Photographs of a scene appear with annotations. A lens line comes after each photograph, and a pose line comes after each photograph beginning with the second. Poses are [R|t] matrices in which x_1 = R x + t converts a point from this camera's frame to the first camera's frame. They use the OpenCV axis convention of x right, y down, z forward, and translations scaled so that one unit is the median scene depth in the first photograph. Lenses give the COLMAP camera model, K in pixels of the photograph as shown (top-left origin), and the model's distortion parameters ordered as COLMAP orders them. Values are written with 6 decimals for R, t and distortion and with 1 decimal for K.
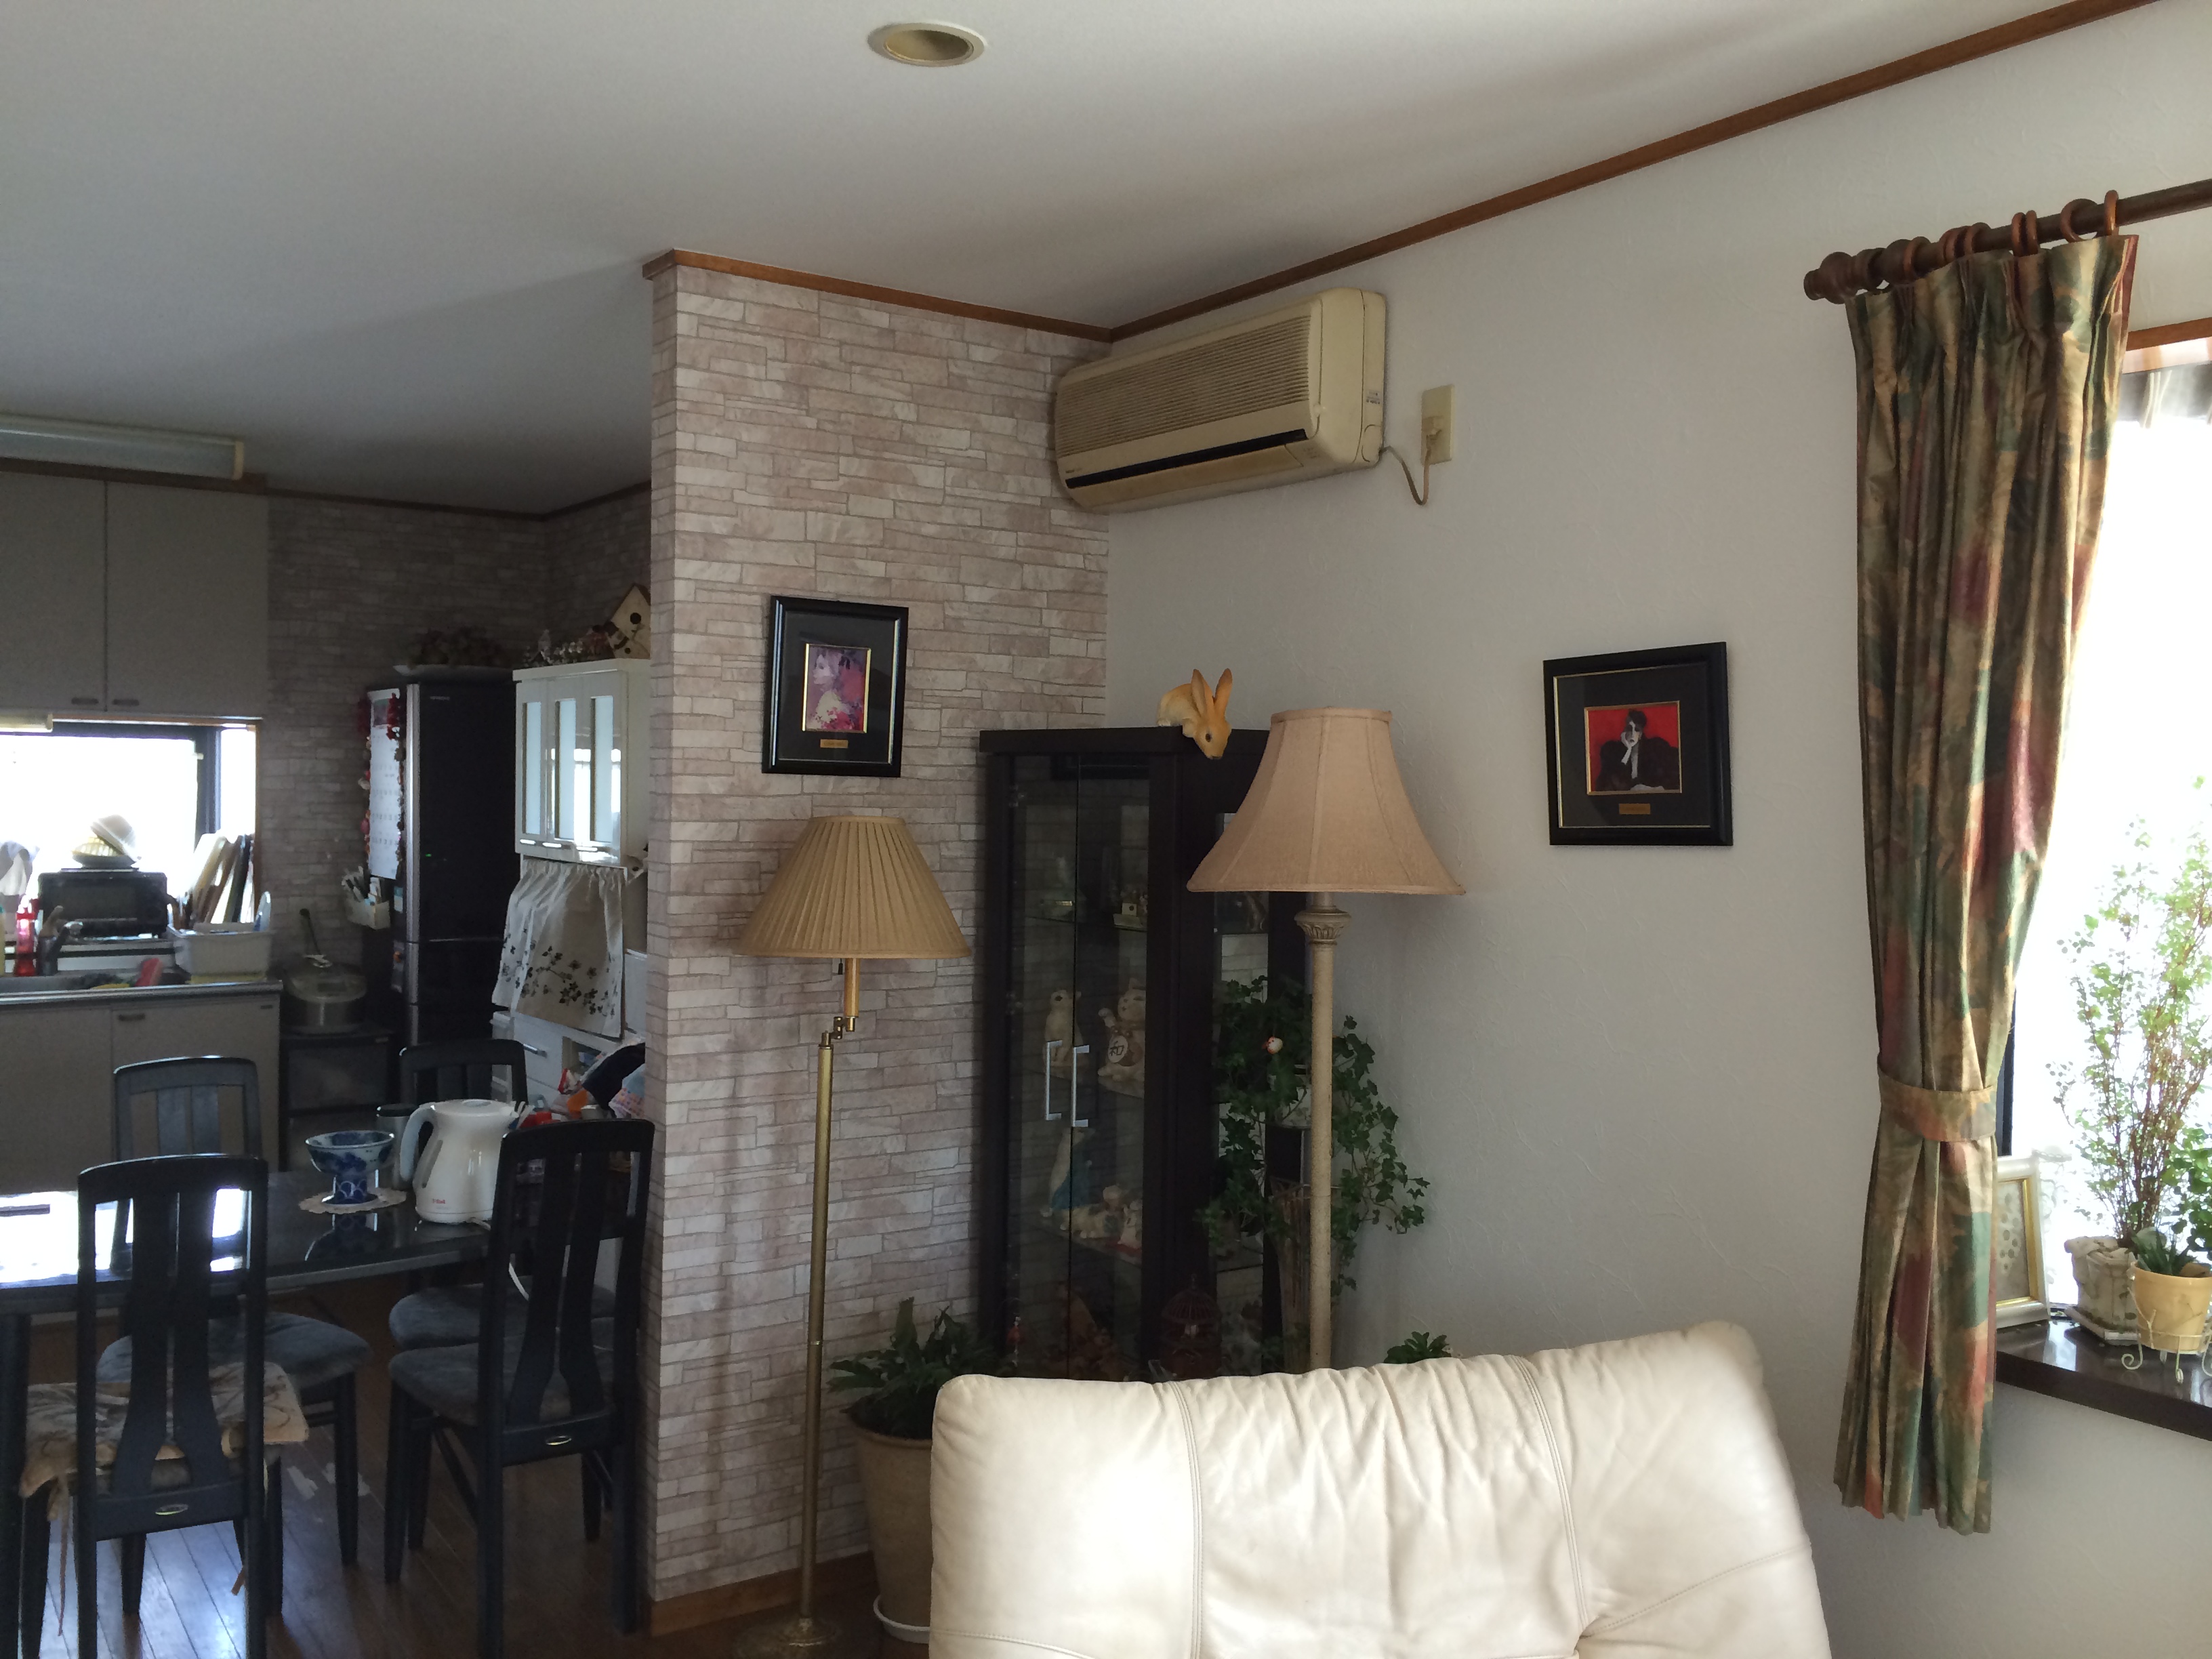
lens RADIAL K [[1916.6, 0, 1106.0], [0, 1916.6, 829.5], [0, 0, 1]] dist [0.093903, -0.113249]
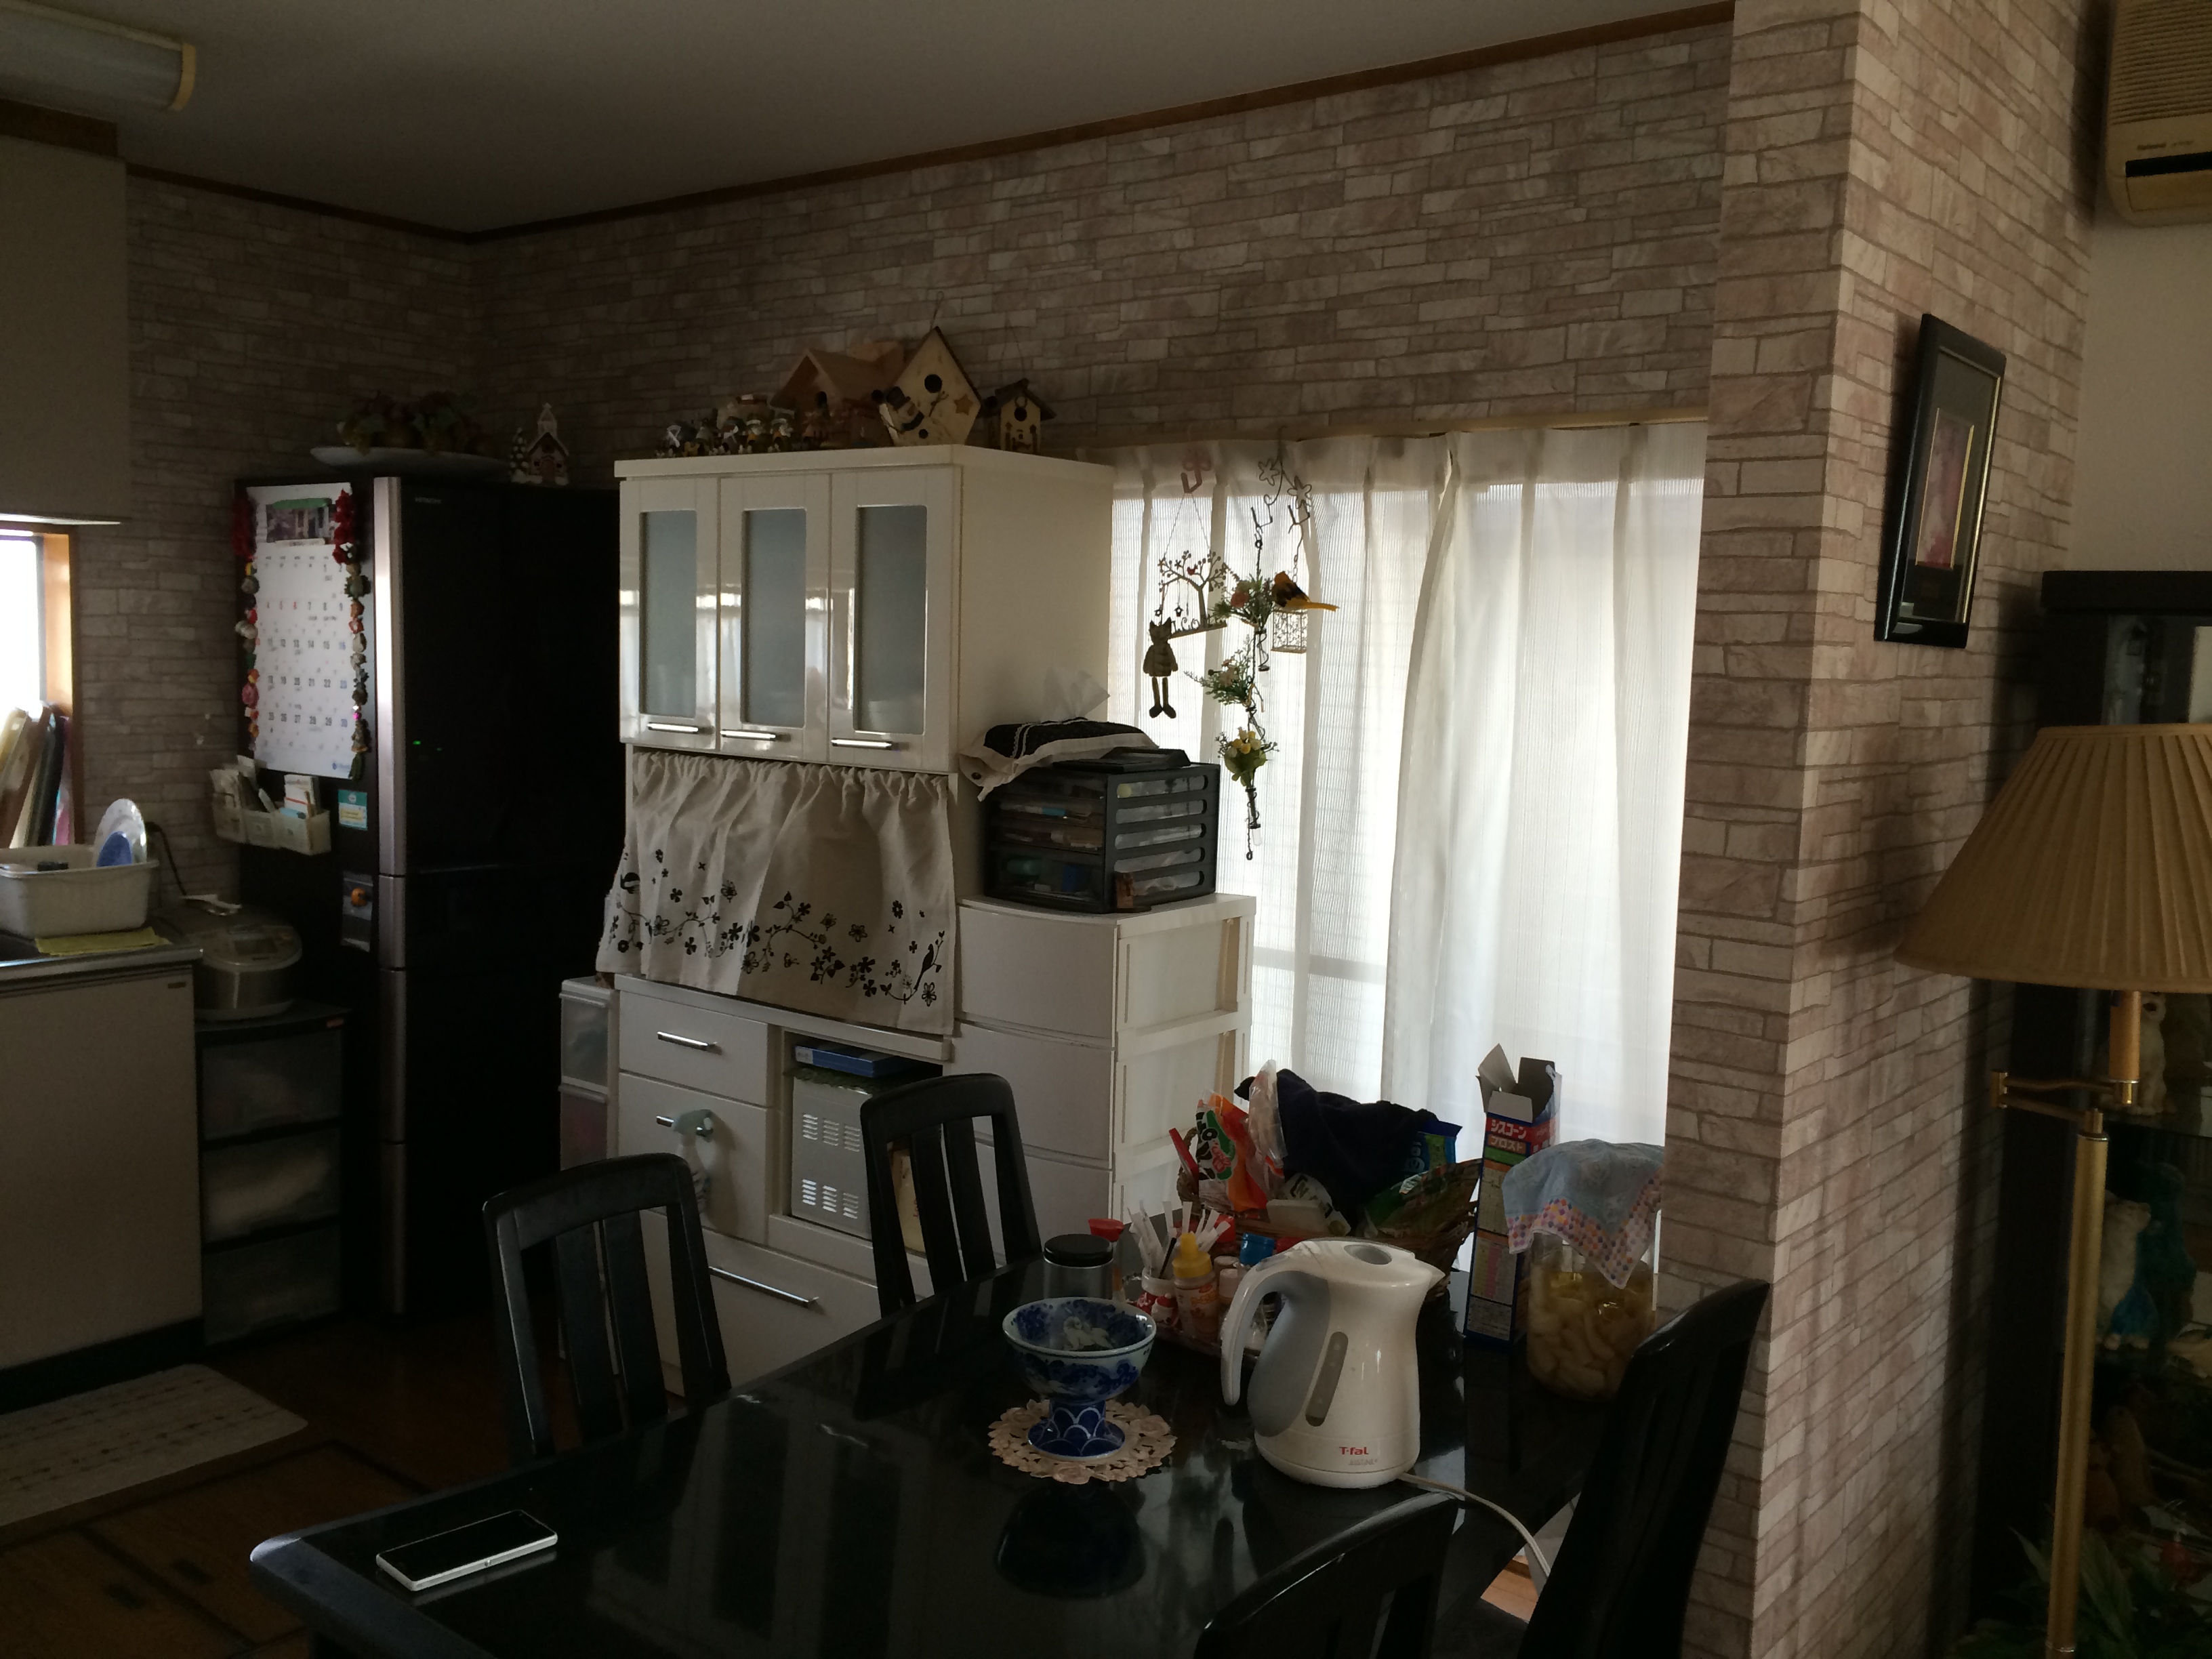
lens RADIAL K [[1916.6, 0, 1106.0], [0, 1916.6, 829.5], [0, 0, 1]] dist [0.093903, -0.113249]
pose [[0.955143, -0.016328, 0.295694, -0.317832], [-0.006818, 0.997002, 0.077077, -0.009453], [-0.296066, -0.075636, 0.952168, 0.301344]]
